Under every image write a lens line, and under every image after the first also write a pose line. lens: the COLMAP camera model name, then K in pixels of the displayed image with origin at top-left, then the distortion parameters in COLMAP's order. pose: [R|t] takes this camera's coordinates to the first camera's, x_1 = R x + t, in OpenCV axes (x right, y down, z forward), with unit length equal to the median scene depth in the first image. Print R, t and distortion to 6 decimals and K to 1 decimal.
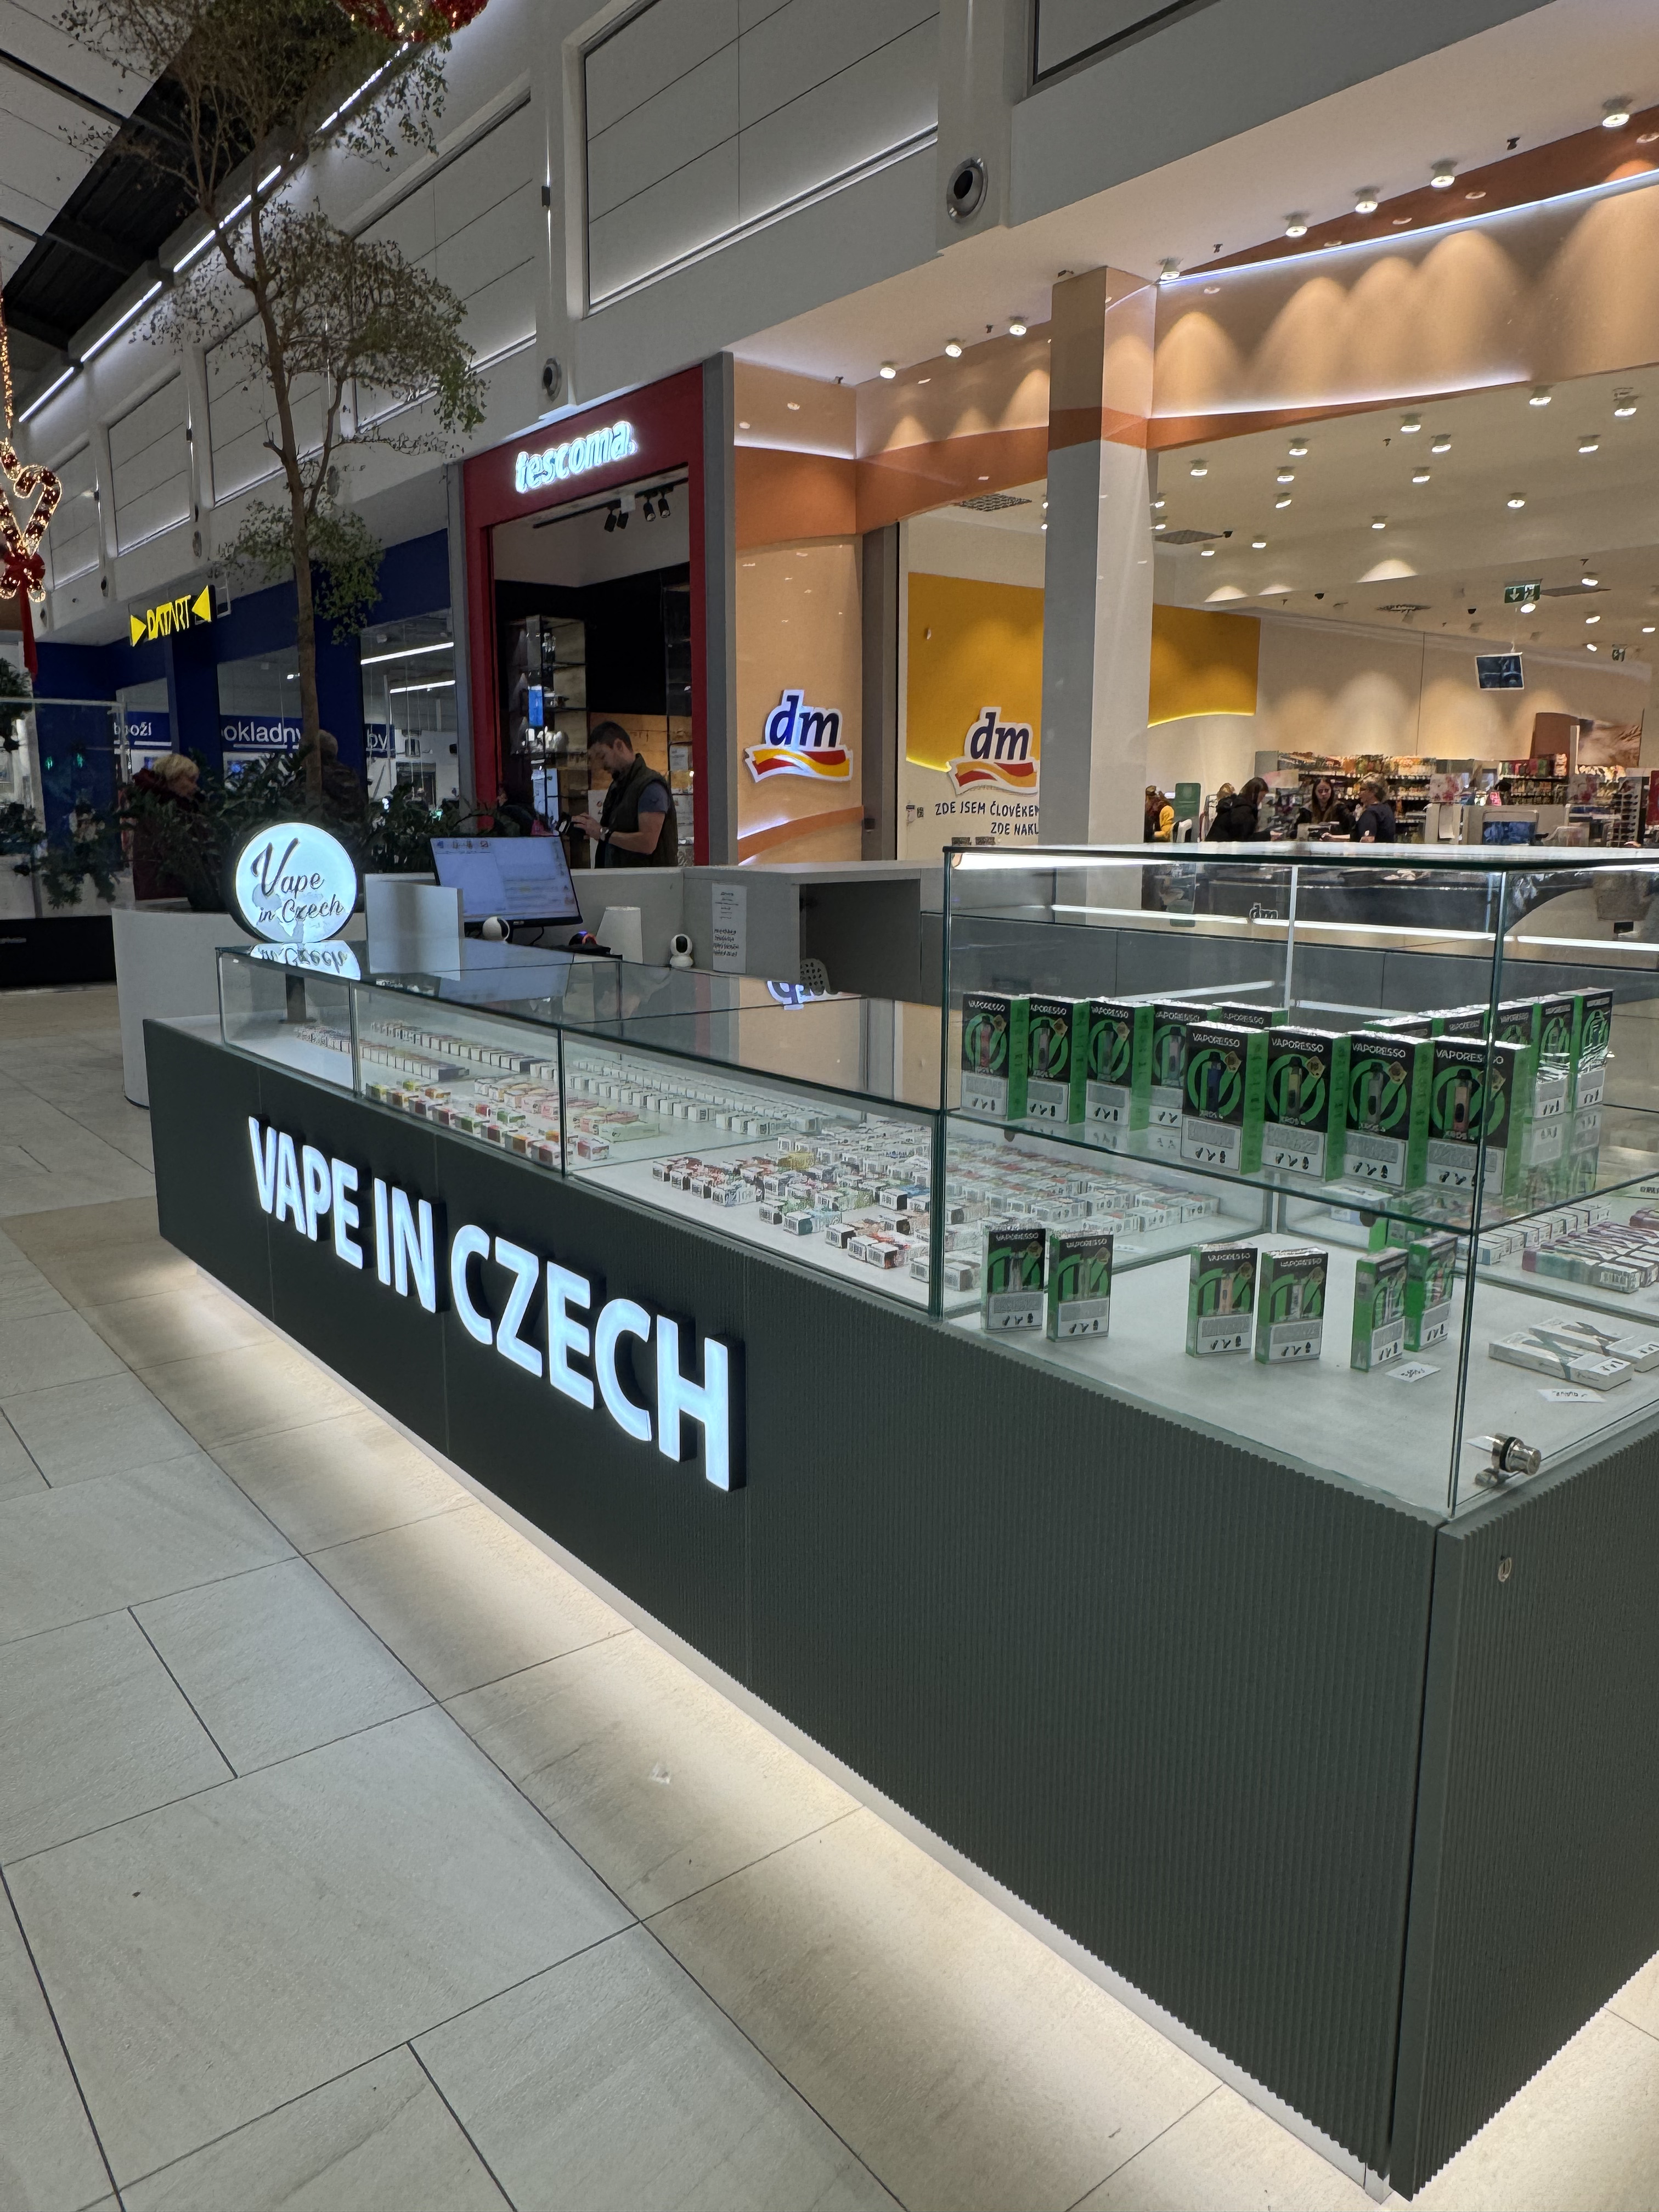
lens RADIAL K [[1512.4, 0, 845.2], [0, 1512.4, 1099.7], [0, 0, 1]] dist [-0.007106, 0.004728]
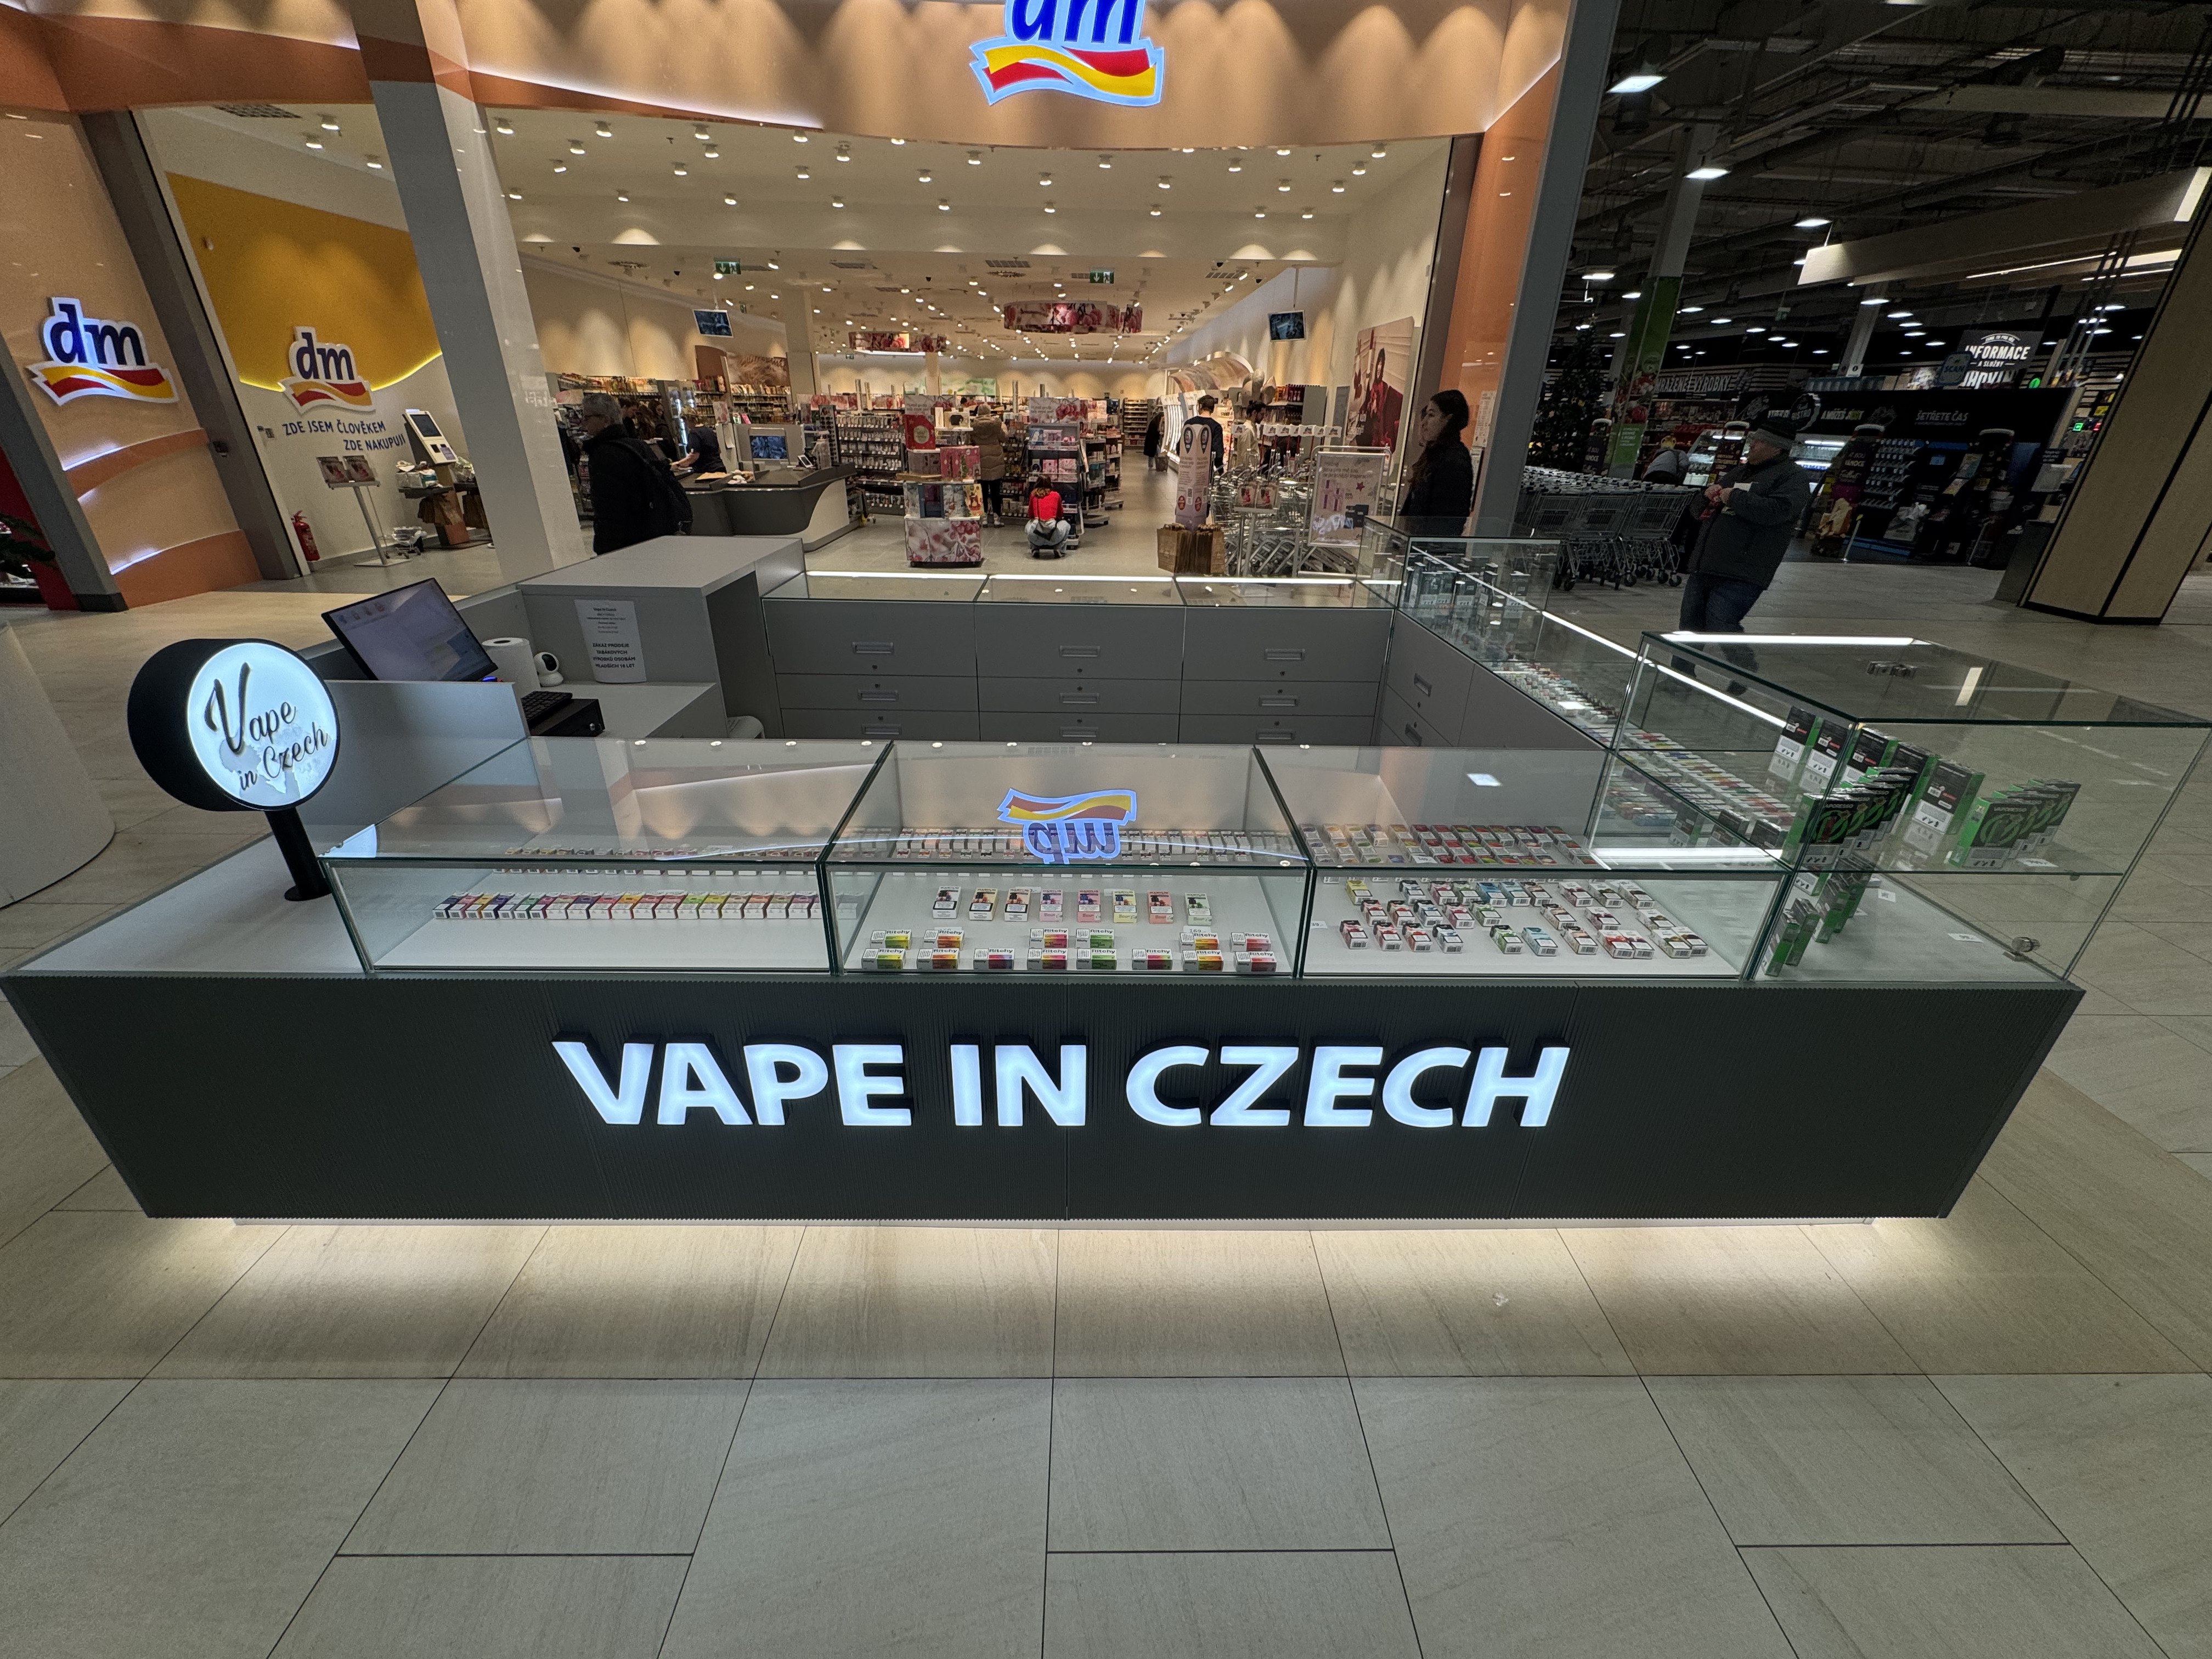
lens RADIAL K [[876.5, 0, 1102.8], [0, 876.5, 828.2], [0, 0, 1]] dist [-0.003273, -0.000219]
pose [[0.610739, -0.335441, 0.717270, -0.298885], [0.129000, 0.935885, 0.327839, -0.124931], [-0.781253, -0.107696, 0.614854, 0.284189]]
